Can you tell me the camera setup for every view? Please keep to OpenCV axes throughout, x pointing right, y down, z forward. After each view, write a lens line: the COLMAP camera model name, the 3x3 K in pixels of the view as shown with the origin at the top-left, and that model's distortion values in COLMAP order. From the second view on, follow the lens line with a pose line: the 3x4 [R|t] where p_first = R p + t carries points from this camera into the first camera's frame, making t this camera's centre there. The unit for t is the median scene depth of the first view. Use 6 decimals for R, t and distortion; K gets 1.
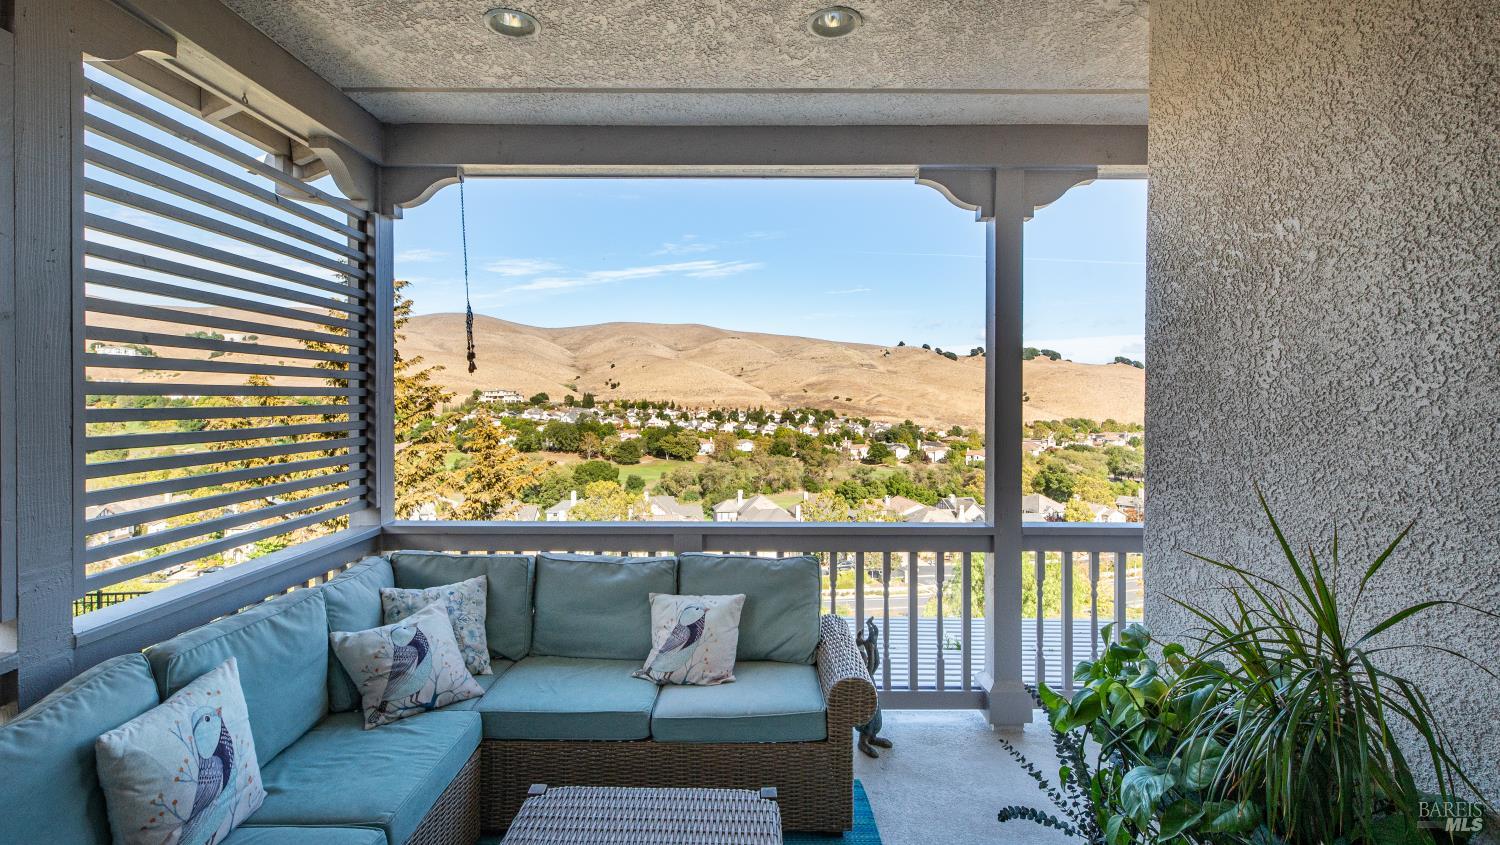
lens RADIAL K [[678.1, 0, 742.3], [0, 678.1, 413.2], [0, 0, 1]] dist [0.013137, -0.009254]
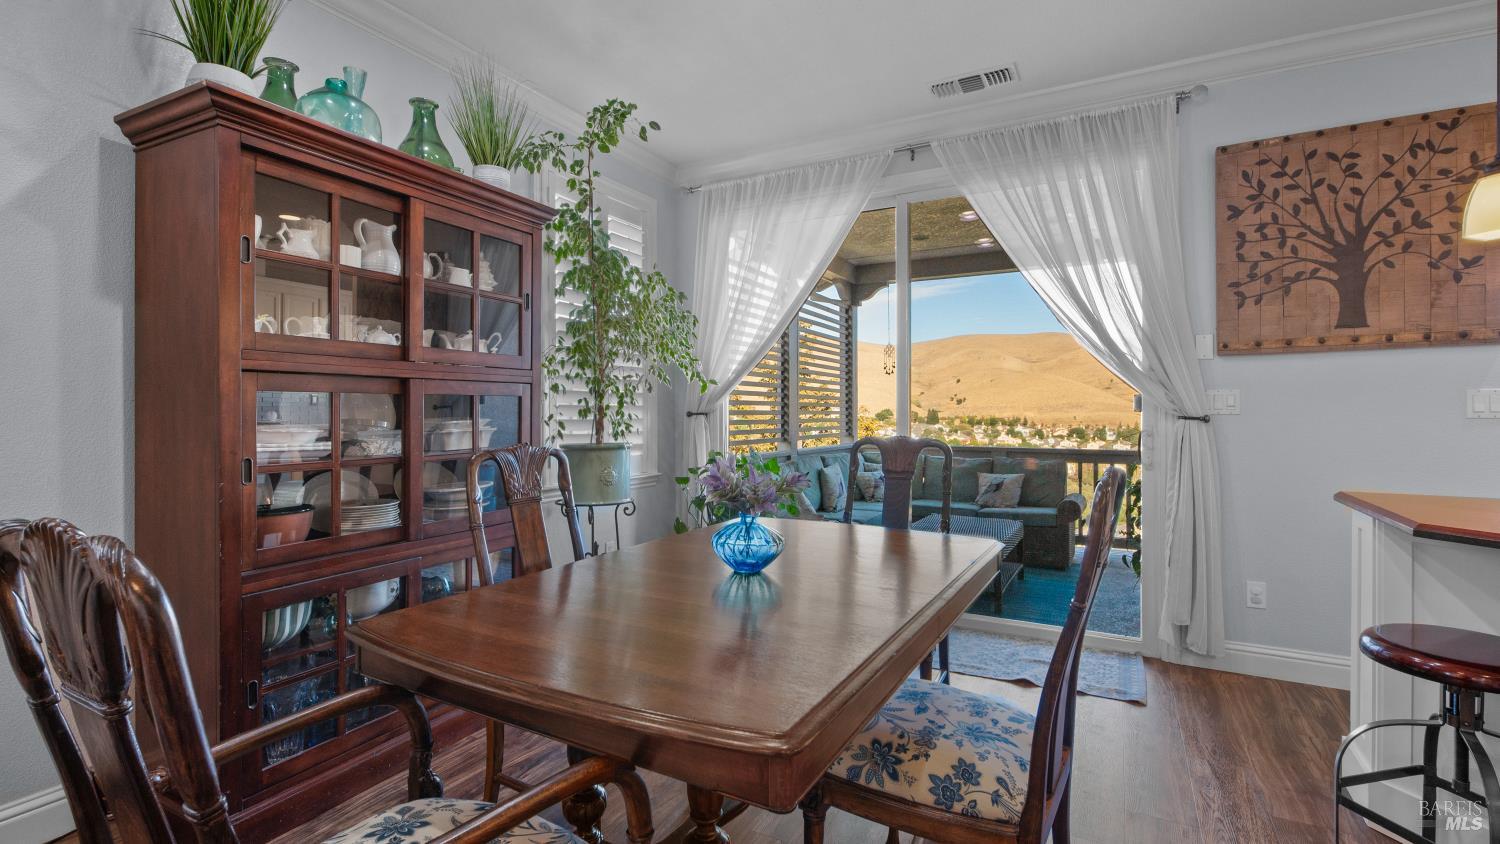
lens RADIAL K [[678.1, 0, 738.4], [0, 678.1, 412.4], [0, 0, 1]] dist [0.013137, -0.009254]
pose [[0.876613, -0.002342, -0.481189, 0.290480], [-0.009695, 0.999699, -0.022527, 0.156446], [0.481098, 0.024413, 0.876327, -1.564108]]
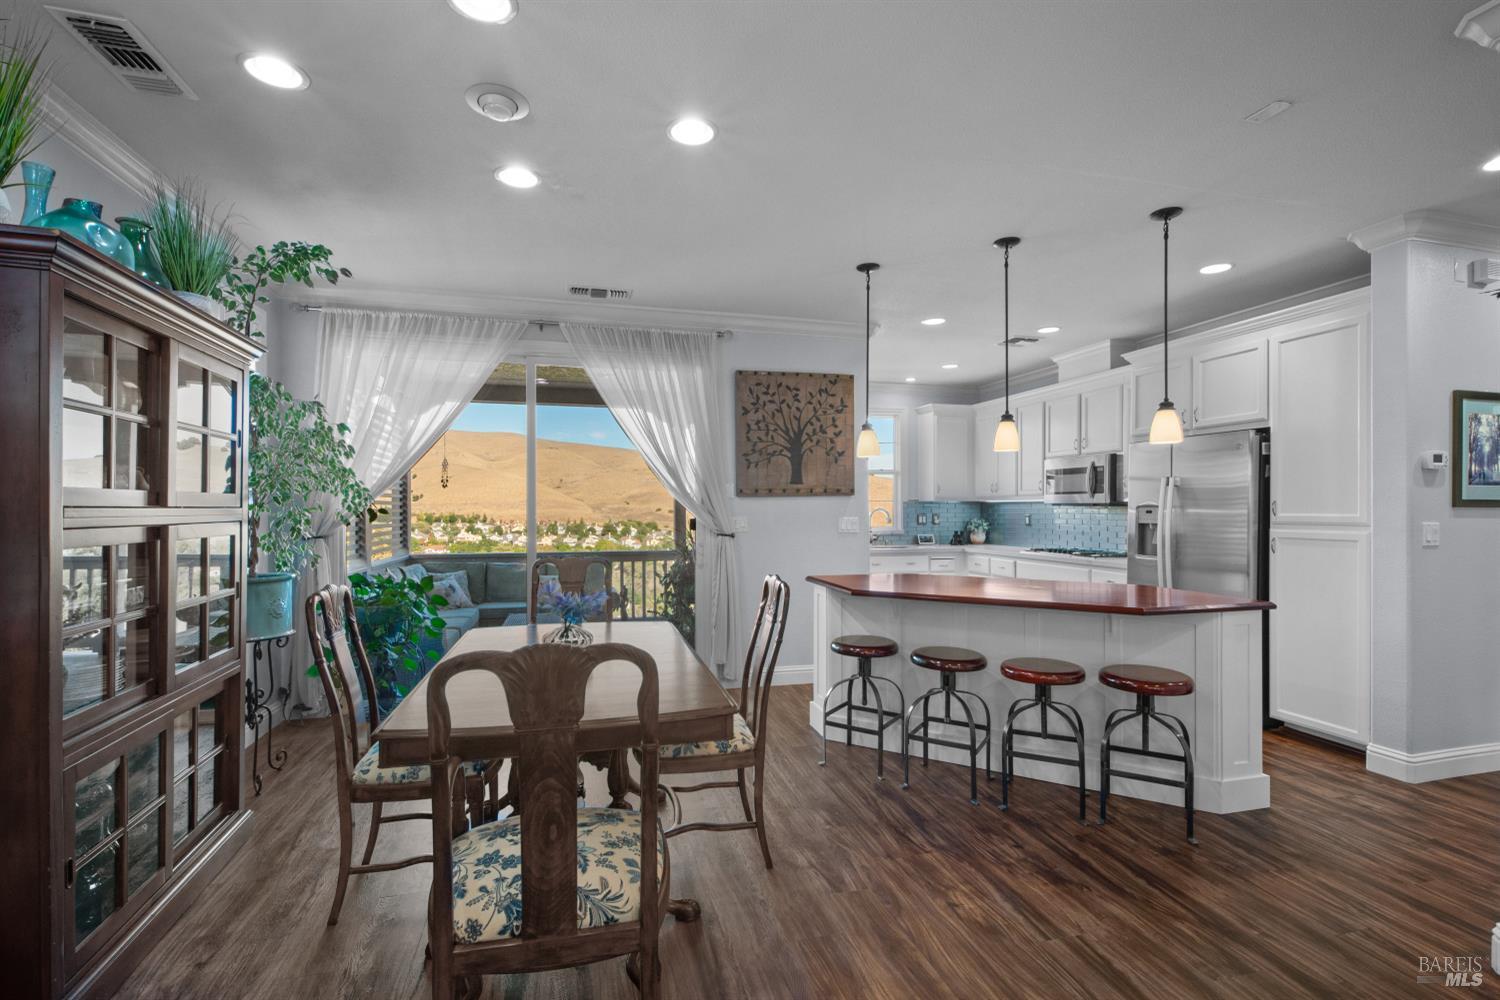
lens RADIAL K [[680.0, 0, 740.8], [0, 680.0, 509.0], [0, 0, 1]] dist [0.009159, -0.005834]
pose [[0.966957, -0.004366, 0.254904, -0.050557], [0.010513, 0.999686, -0.022758, 0.099684], [-0.254724, 0.024686, 0.966699, -2.029785]]
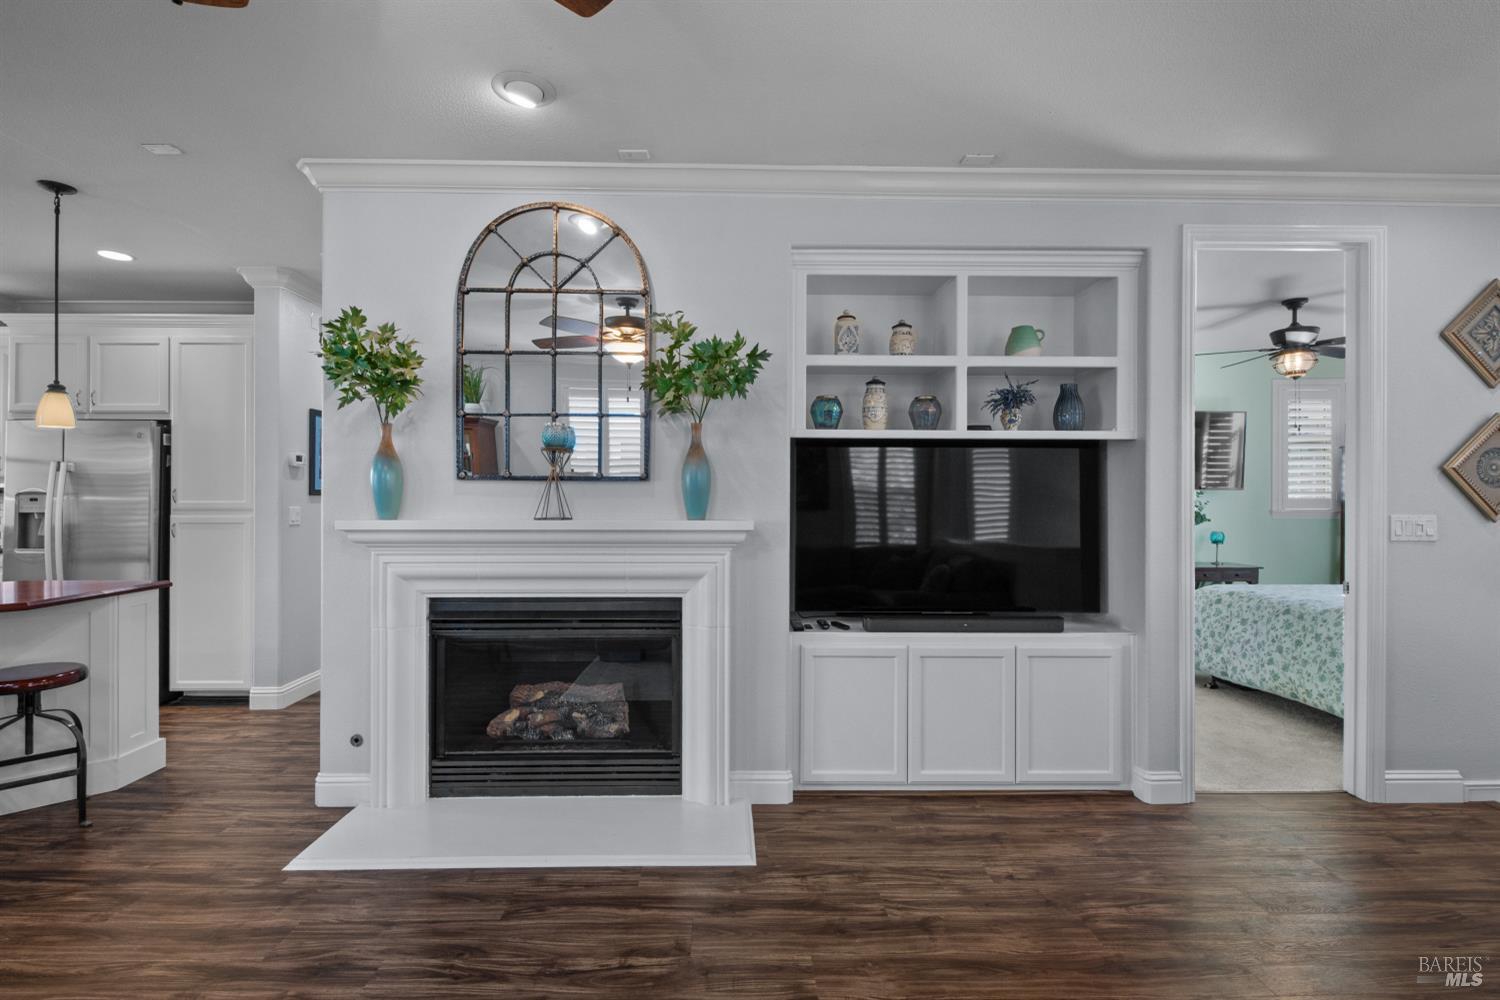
lens RADIAL K [[680.0, 0, 727.9], [0, 680.0, 497.0], [0, 0, 1]] dist [0.009159, -0.005834]
pose [[-0.022358, -0.003139, 0.999745, -0.220105], [0.021794, 0.999756, 0.003626, 0.102774], [-0.999512, 0.021869, -0.022284, -2.190501]]
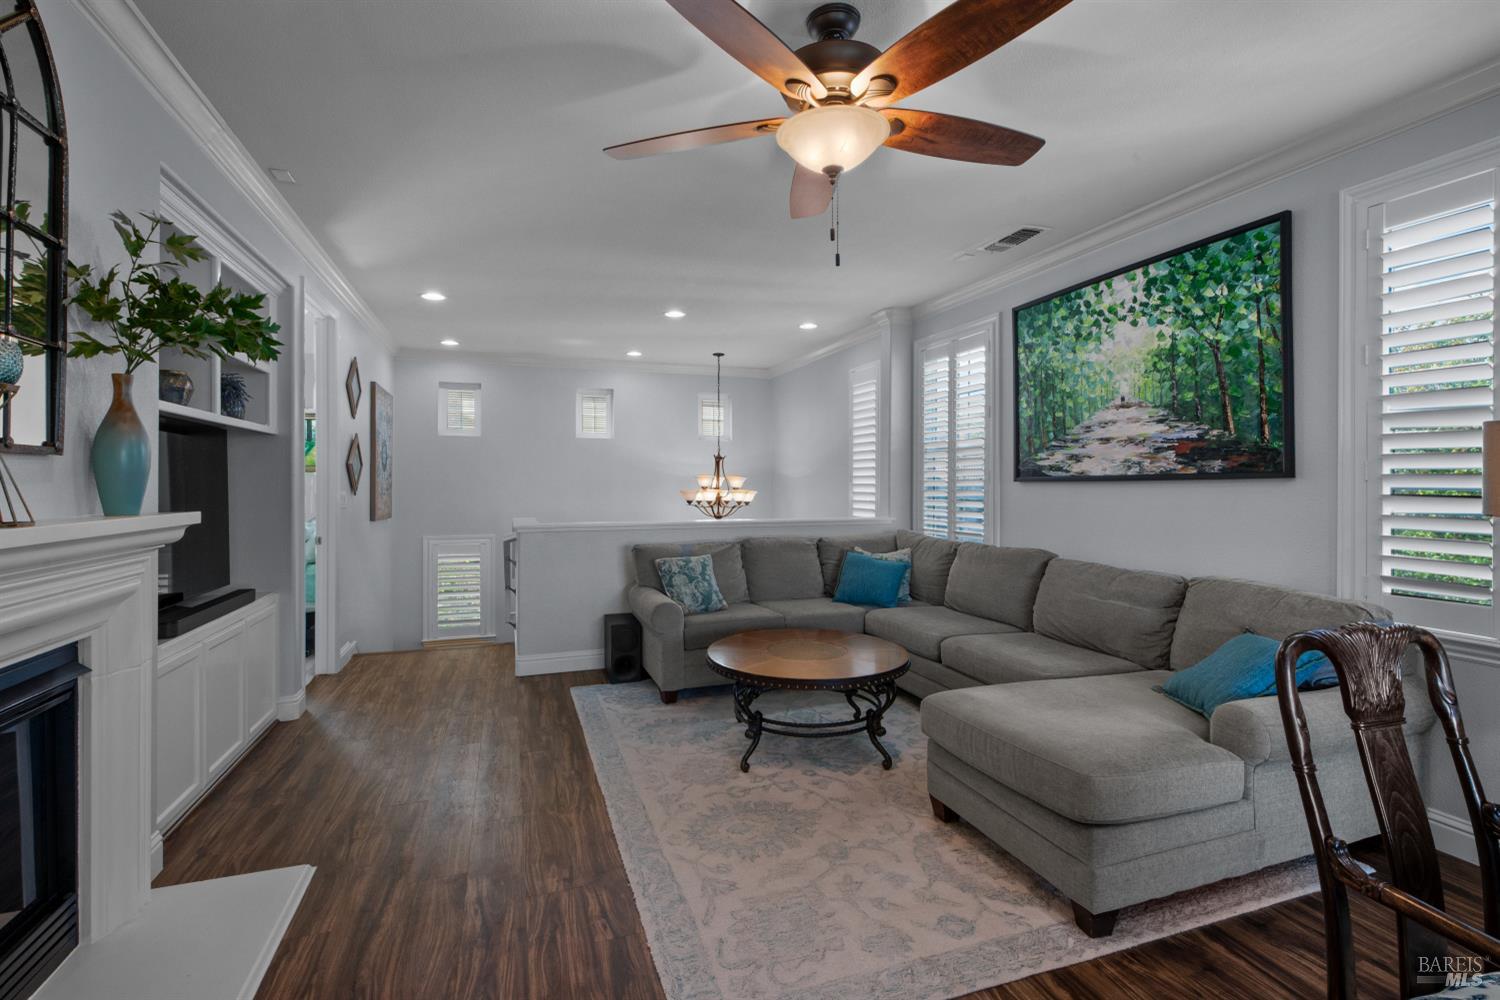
lens RADIAL K [[680.0, 0, 745.2], [0, 680.0, 486.2], [0, 0, 1]] dist [0.009159, -0.005834]
pose [[-0.942013, -0.000851, -0.335575, 0.549971], [-0.010570, 0.999576, 0.027136, 0.080134], [0.335410, 0.029109, -0.941622, -1.128461]]
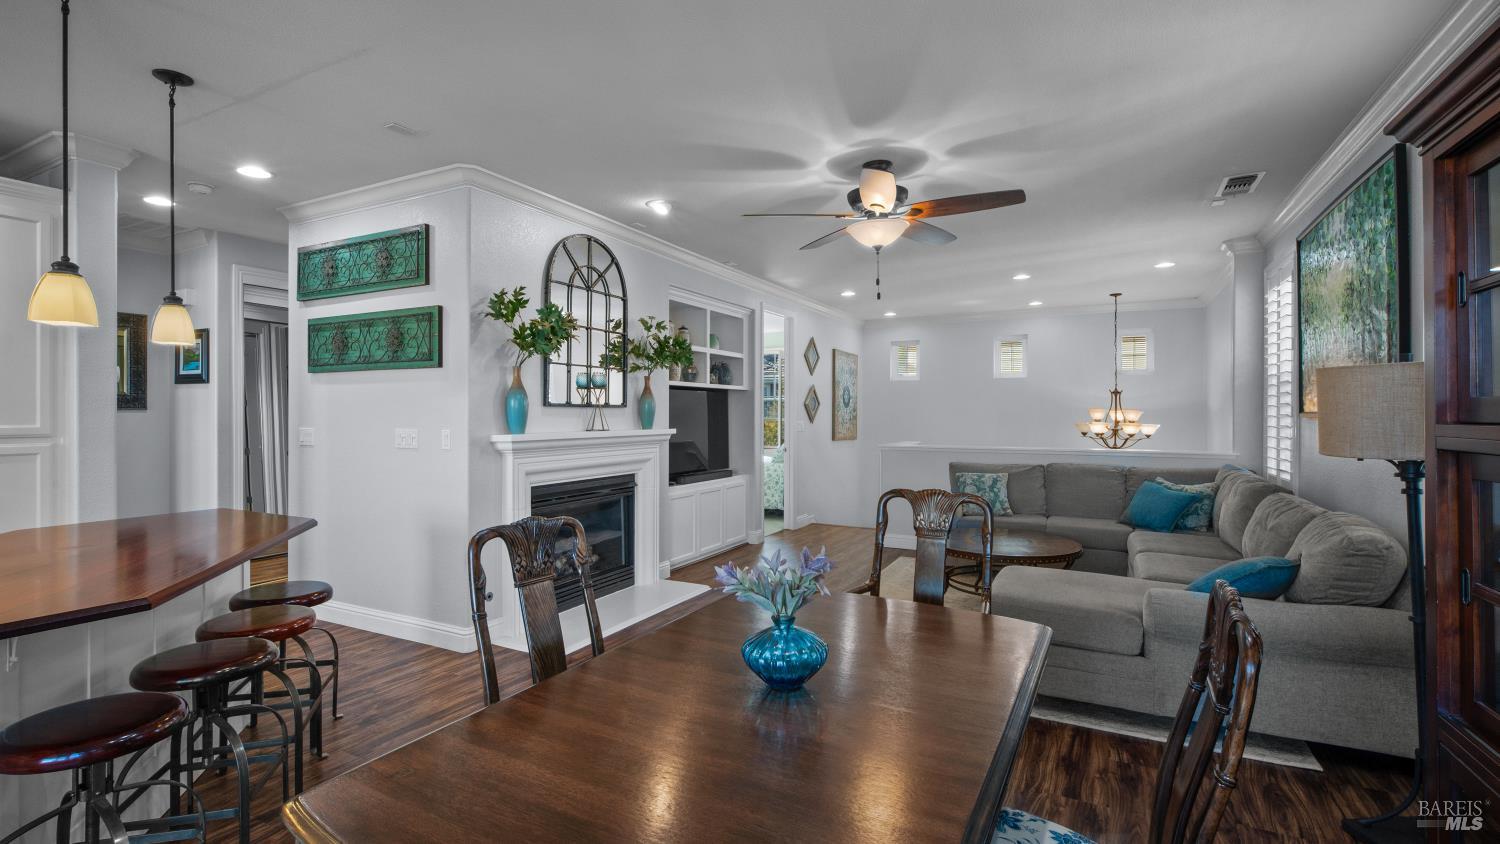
lens RADIAL K [[678.1, 0, 745.5], [0, 678.1, 414.6], [0, 0, 1]] dist [0.013137, -0.009254]
pose [[-0.889331, -0.004117, 0.457245, -0.290916], [0.008153, 0.999658, 0.024858, 0.047649], [-0.457191, 0.025834, -0.888993, -0.372183]]
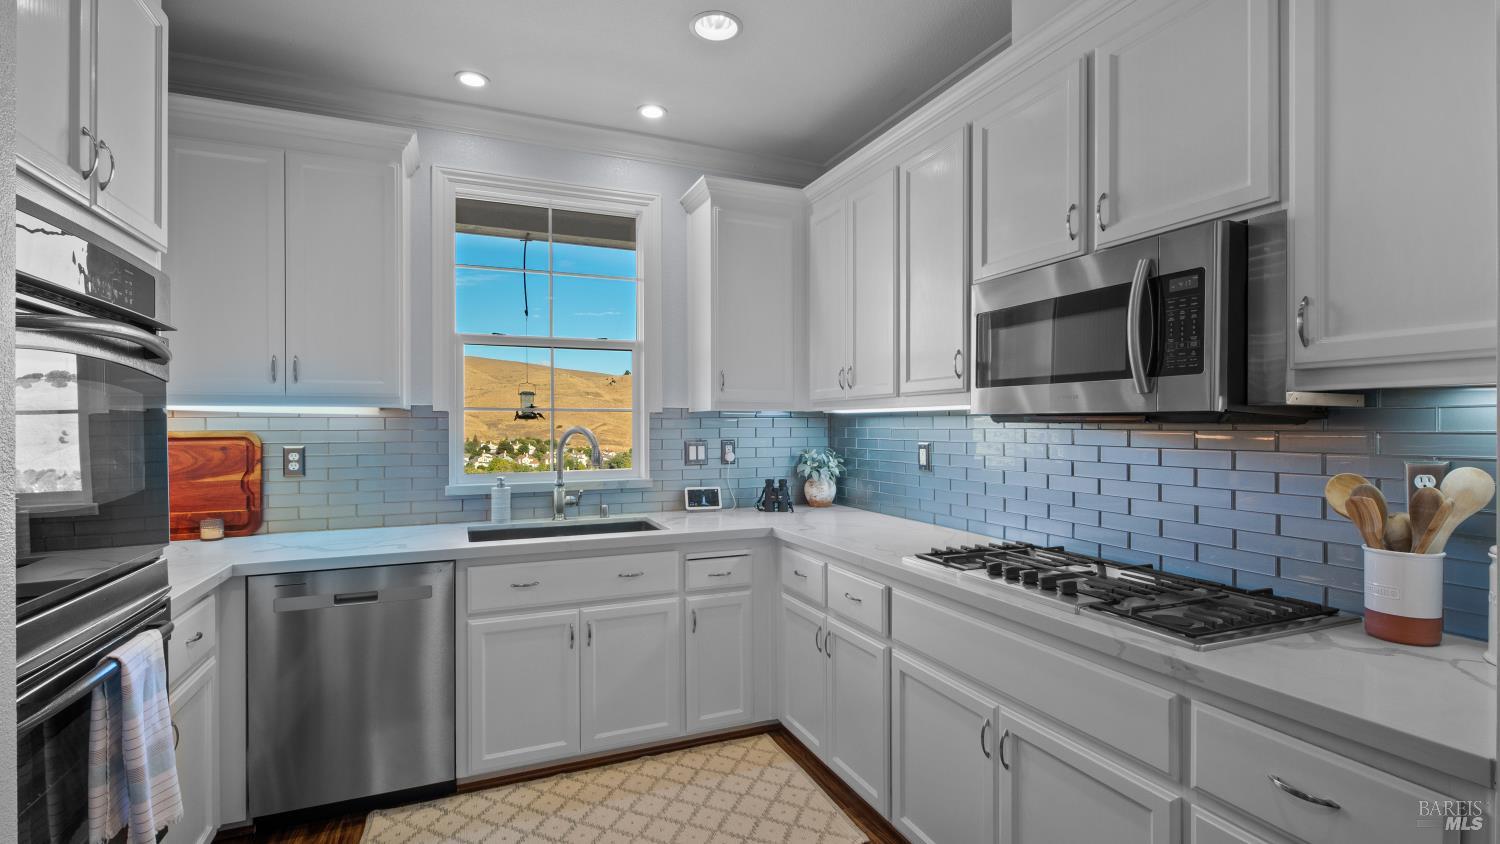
lens RADIAL K [[678.1, 0, 752.3], [0, 678.1, 424.9], [0, 0, 1]] dist [0.013137, -0.009254]
pose [[0.915487, -0.004705, 0.402321, 1.124434], [0.014857, 0.999645, -0.022118, 0.059687], [-0.402074, 0.026226, 0.915232, -0.496739]]
